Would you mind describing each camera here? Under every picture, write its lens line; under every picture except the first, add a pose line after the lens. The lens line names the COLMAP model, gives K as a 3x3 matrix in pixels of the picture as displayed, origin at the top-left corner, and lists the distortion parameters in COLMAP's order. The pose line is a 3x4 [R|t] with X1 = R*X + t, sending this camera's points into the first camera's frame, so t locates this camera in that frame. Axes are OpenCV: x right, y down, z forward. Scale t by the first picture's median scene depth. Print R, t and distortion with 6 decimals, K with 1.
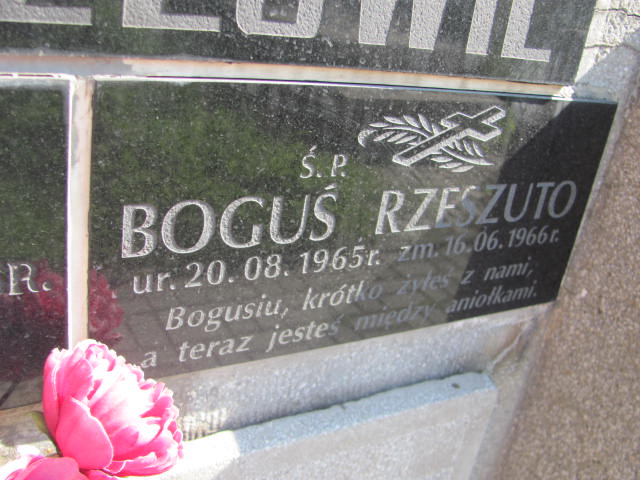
lens RADIAL K [[666.1, 0, 316.8], [0, 666.1, 231.0], [0, 0, 1]] dist [-0.222704, 0.252477]
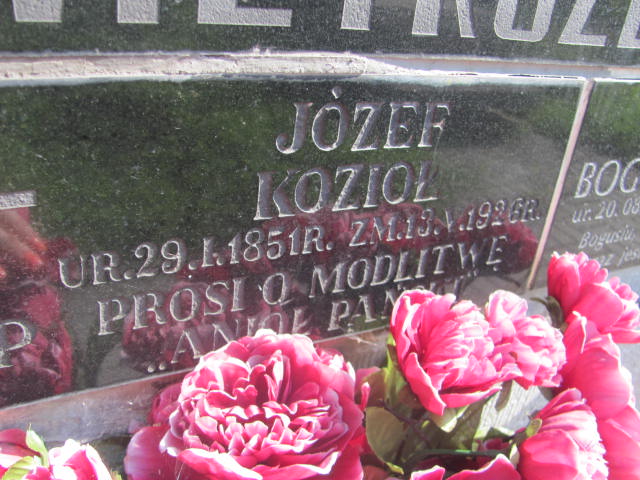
lens RADIAL K [[660.4, 0, 319.8], [0, 660.4, 264.9], [0, 0, 1]] dist [-0.220974, 0.269581]
pose [[0.999443, -0.032953, -0.005192, -0.846831], [0.033229, 0.997169, 0.067458, 0.072675], [0.002954, -0.067593, 0.997709, -0.481013]]
